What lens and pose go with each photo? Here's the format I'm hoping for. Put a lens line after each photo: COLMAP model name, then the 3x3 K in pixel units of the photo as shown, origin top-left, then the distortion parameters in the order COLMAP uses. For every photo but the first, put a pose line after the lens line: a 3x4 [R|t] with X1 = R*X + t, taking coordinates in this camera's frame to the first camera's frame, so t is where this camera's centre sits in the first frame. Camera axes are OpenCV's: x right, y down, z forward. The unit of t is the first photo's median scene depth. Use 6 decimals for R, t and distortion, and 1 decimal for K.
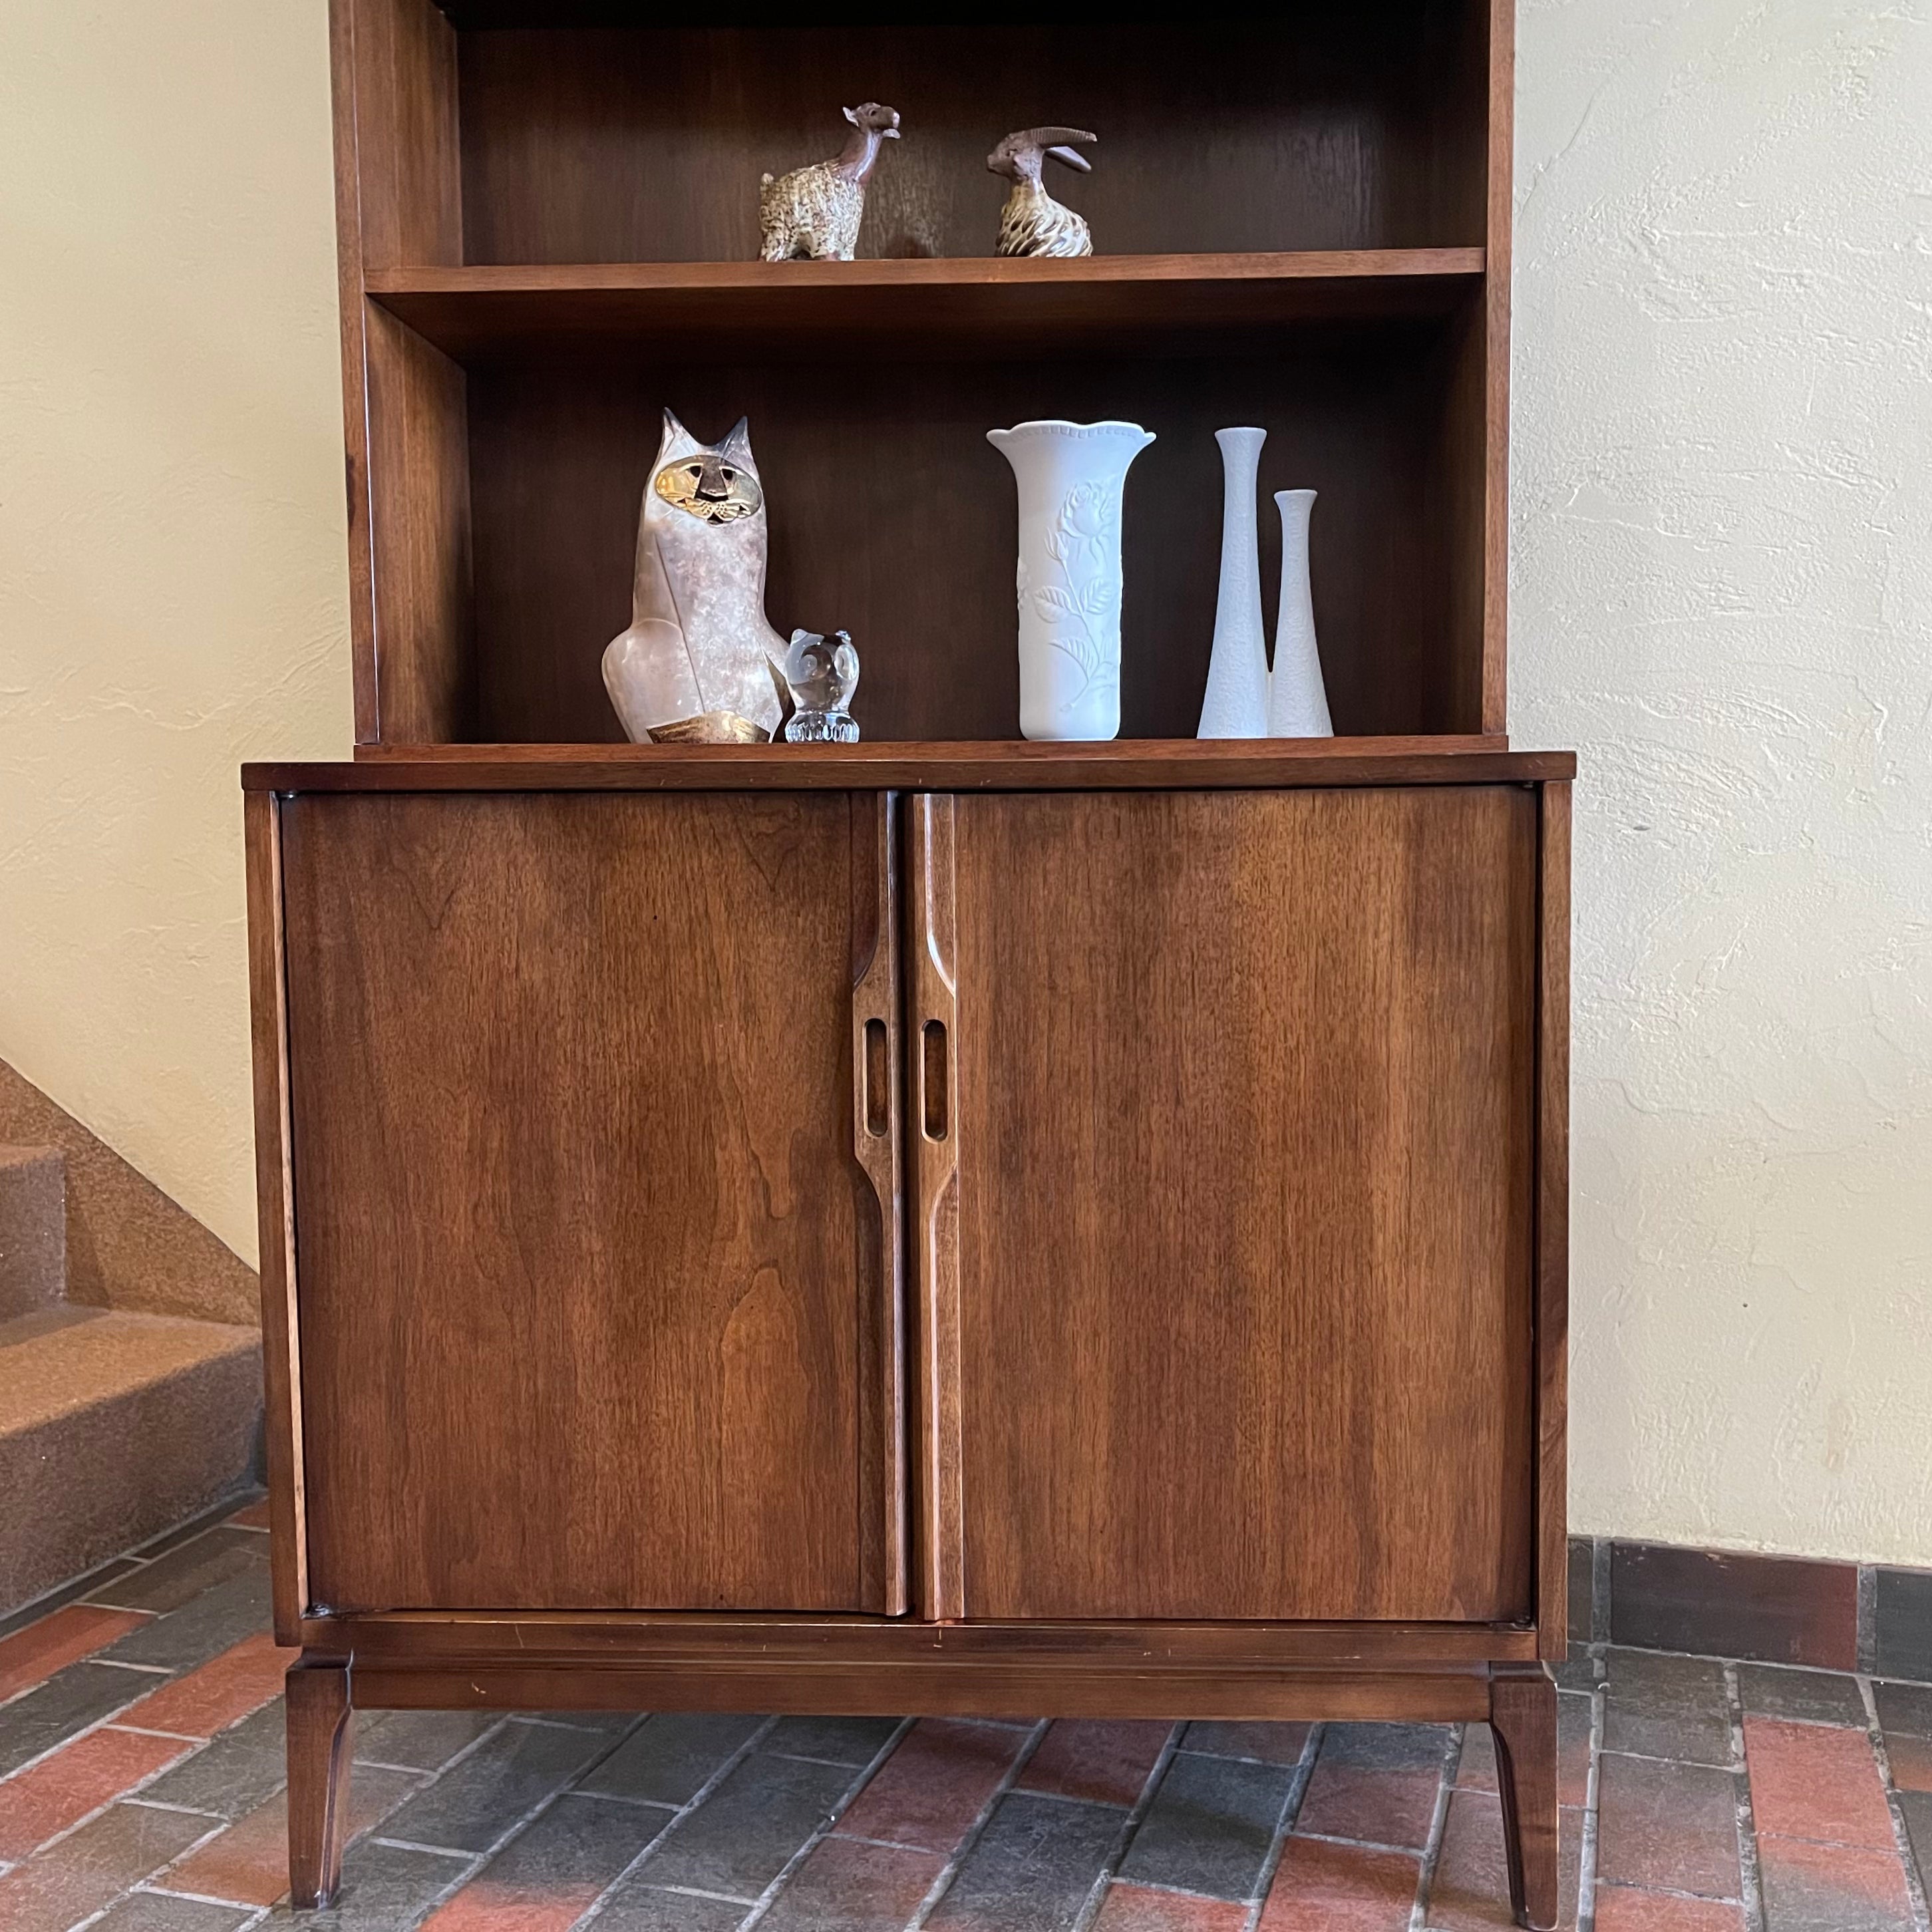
lens RADIAL K [[2038.2, 0, 973.8], [0, 2038.2, 972.3], [0, 0, 1]] dist [0.037043, 0.000000]
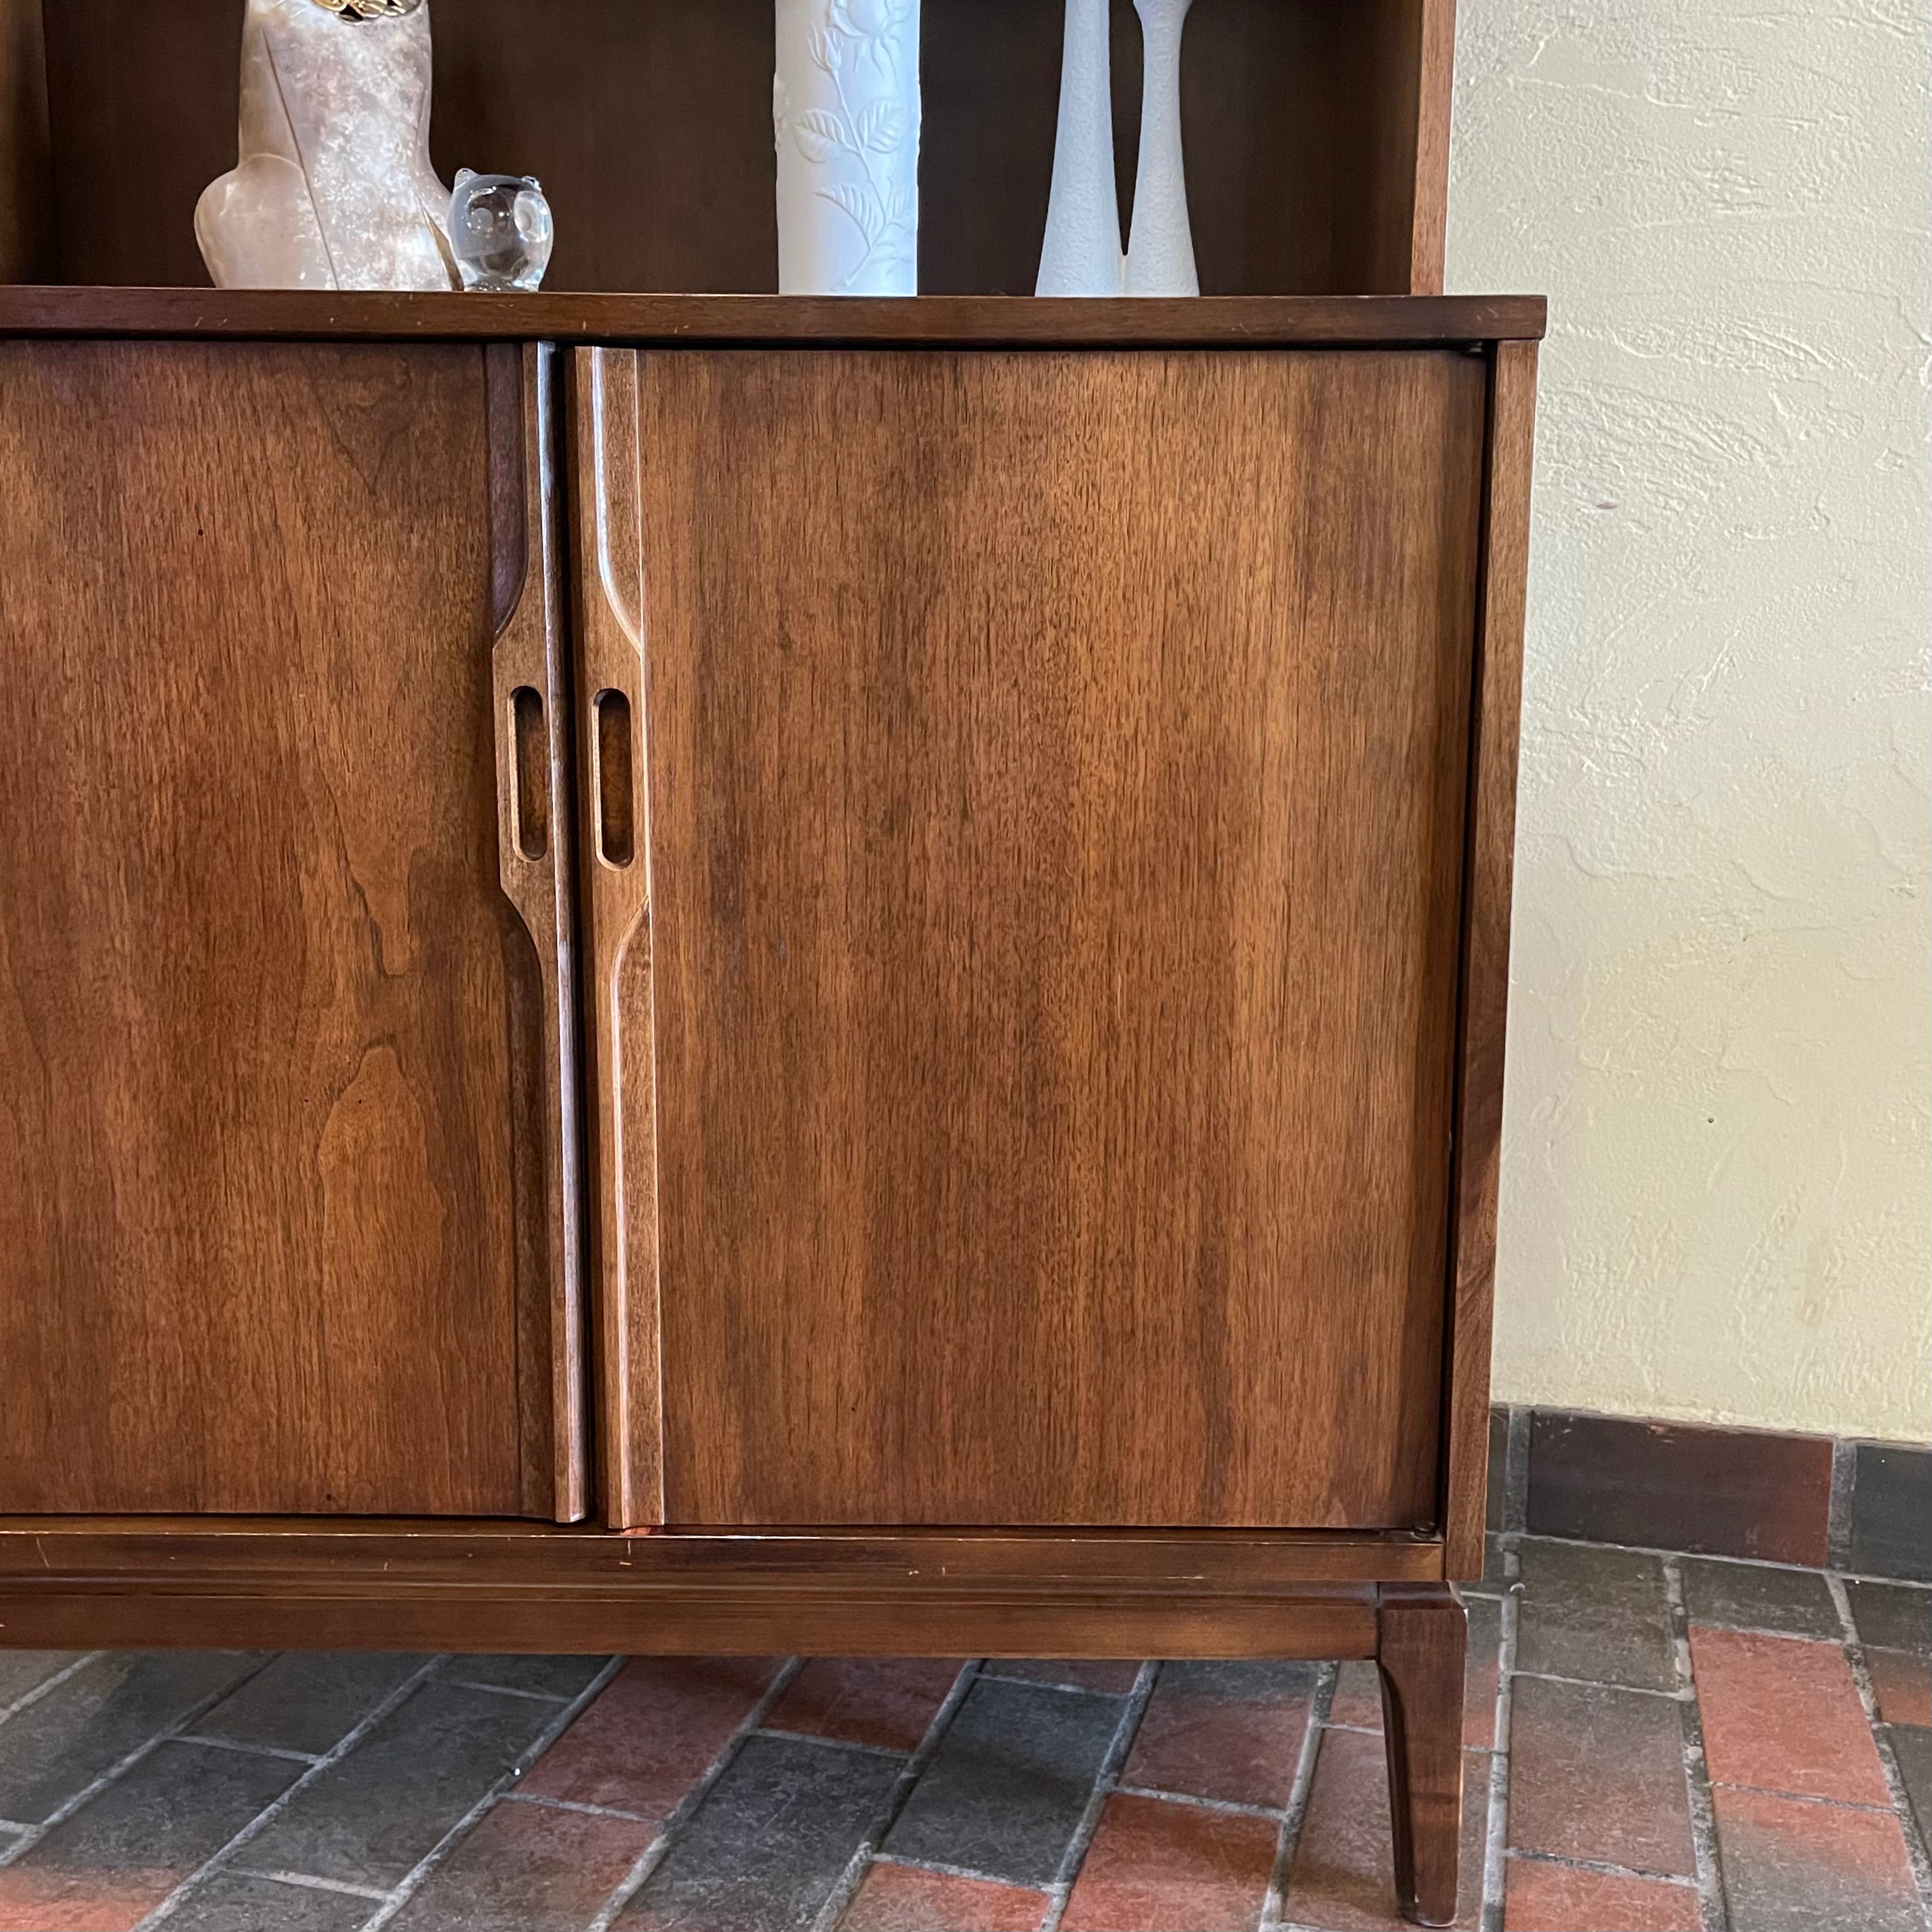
lens RADIAL K [[2080.3, 0, 946.4], [0, 2080.3, 1010.7], [0, 0, 1]] dist [0.035297, 0.000000]
pose [[0.999316, 0.007652, 0.036170, 0.064900], [-0.010985, 0.995618, 0.092867, 0.061161], [-0.035301, -0.093201, 0.995021, 0.265796]]
